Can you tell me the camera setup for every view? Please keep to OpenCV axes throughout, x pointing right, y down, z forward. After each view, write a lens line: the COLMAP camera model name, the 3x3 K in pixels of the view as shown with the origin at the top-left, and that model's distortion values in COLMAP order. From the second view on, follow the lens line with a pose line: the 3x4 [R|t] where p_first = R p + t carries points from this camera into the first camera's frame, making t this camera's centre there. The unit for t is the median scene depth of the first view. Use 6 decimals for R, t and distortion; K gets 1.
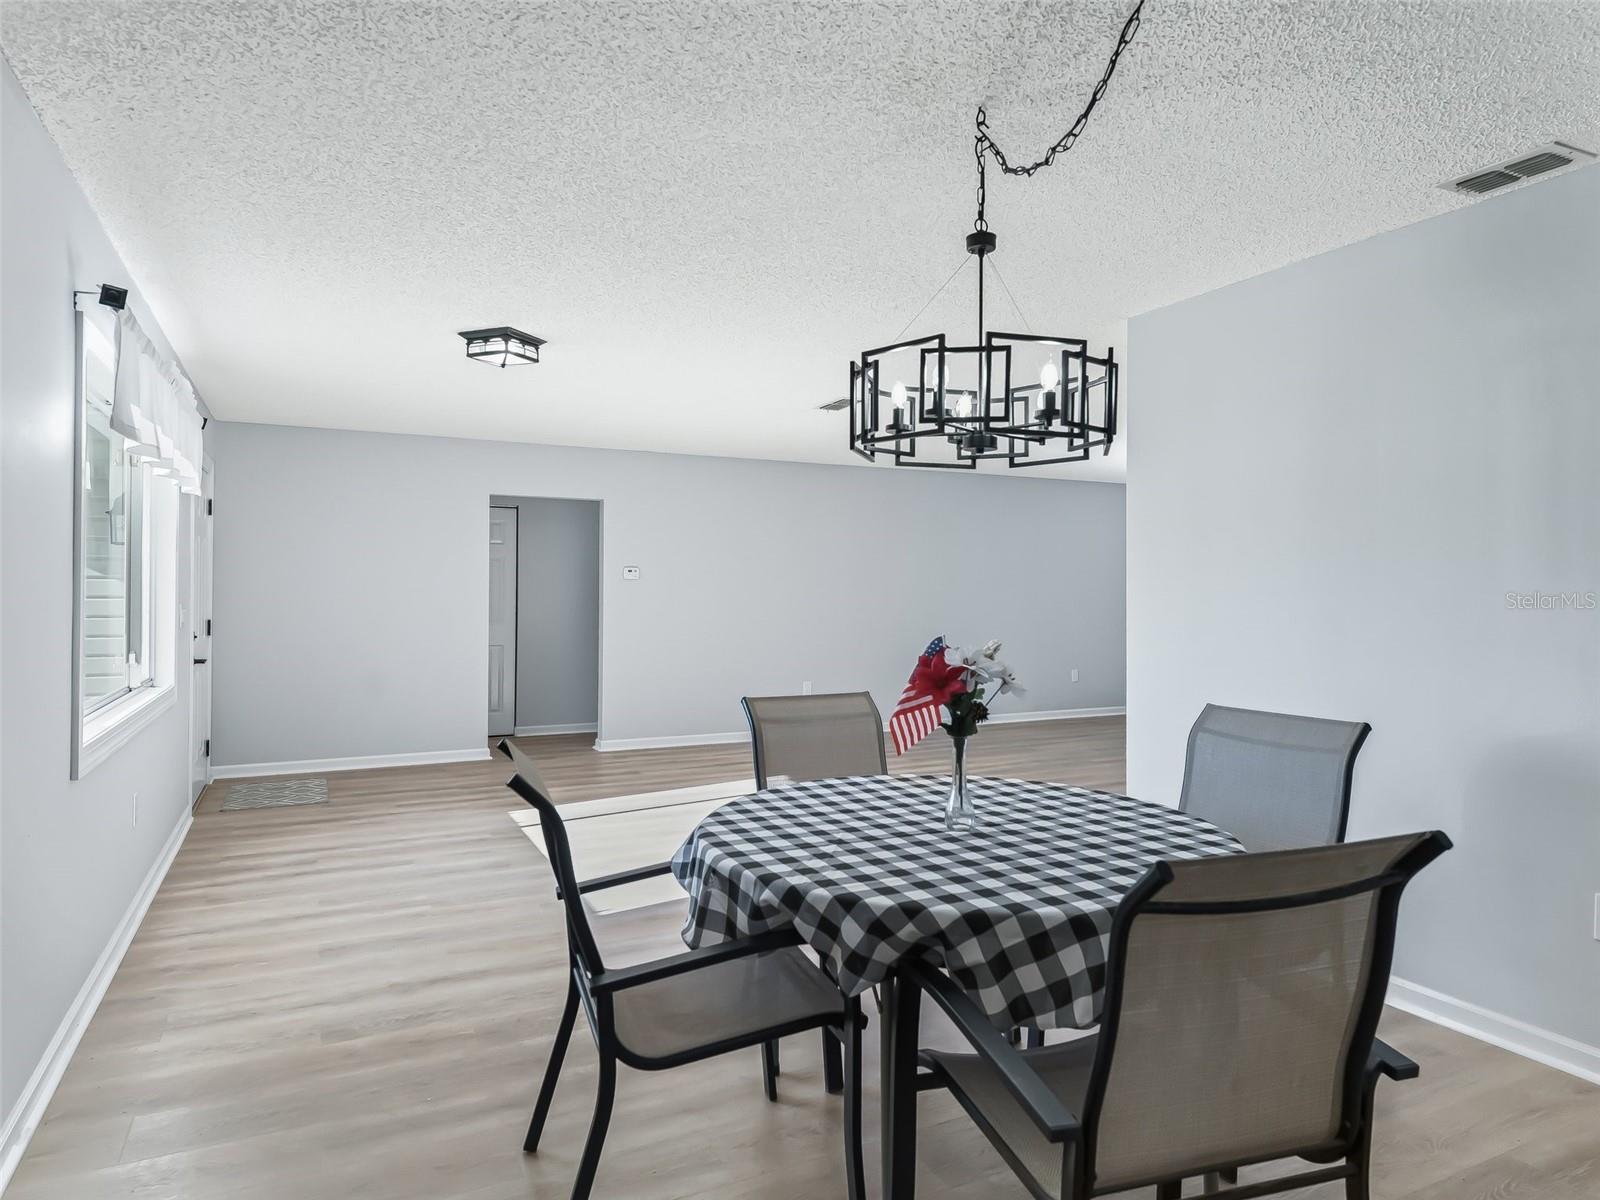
lens RADIAL K [[927.3, 0, 801.7], [0, 927.3, 550.7], [0, 0, 1]] dist [0.008905, 0.000650]
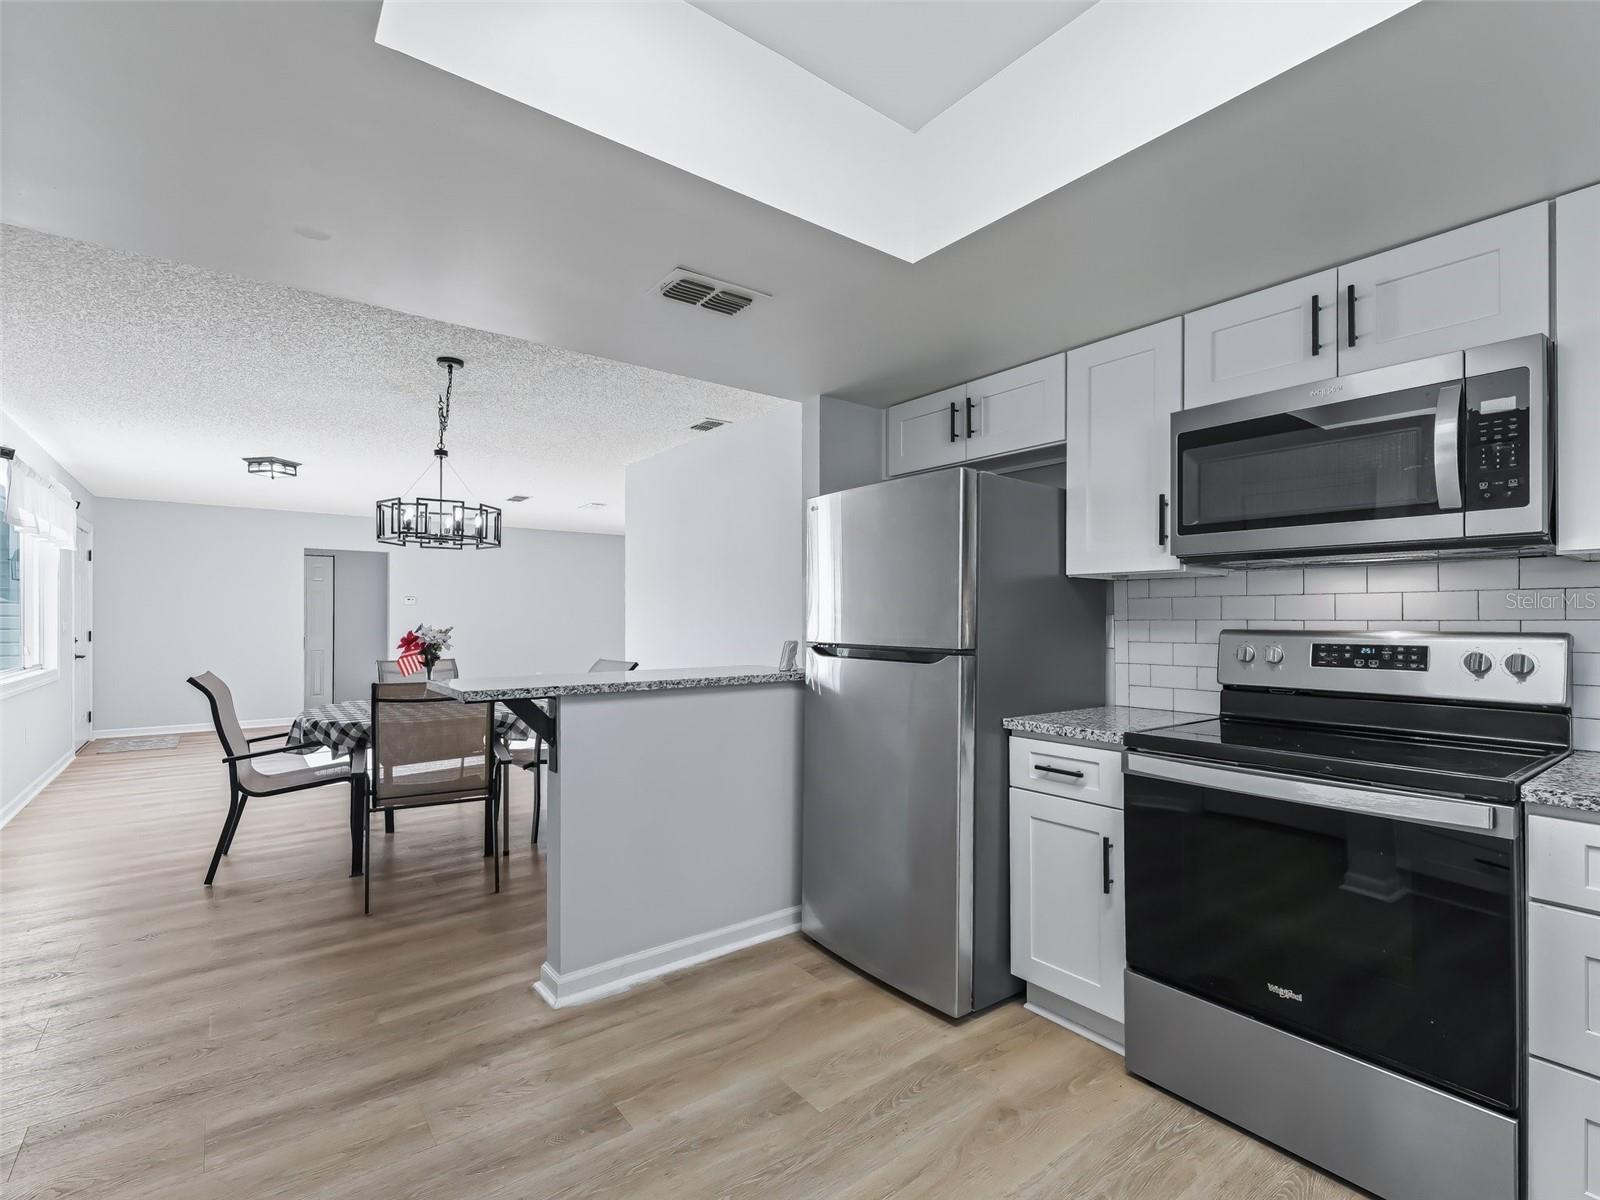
lens RADIAL K [[746.6, 0, 802.5], [0, 746.6, 595.8], [0, 0, 1]] dist [-0.001762, -0.000409]
pose [[0.985796, 0.003284, 0.167913, 0.434000], [-0.005274, 0.999921, 0.011407, -0.002321], [-0.167862, -0.012131, 0.985736, -0.553012]]
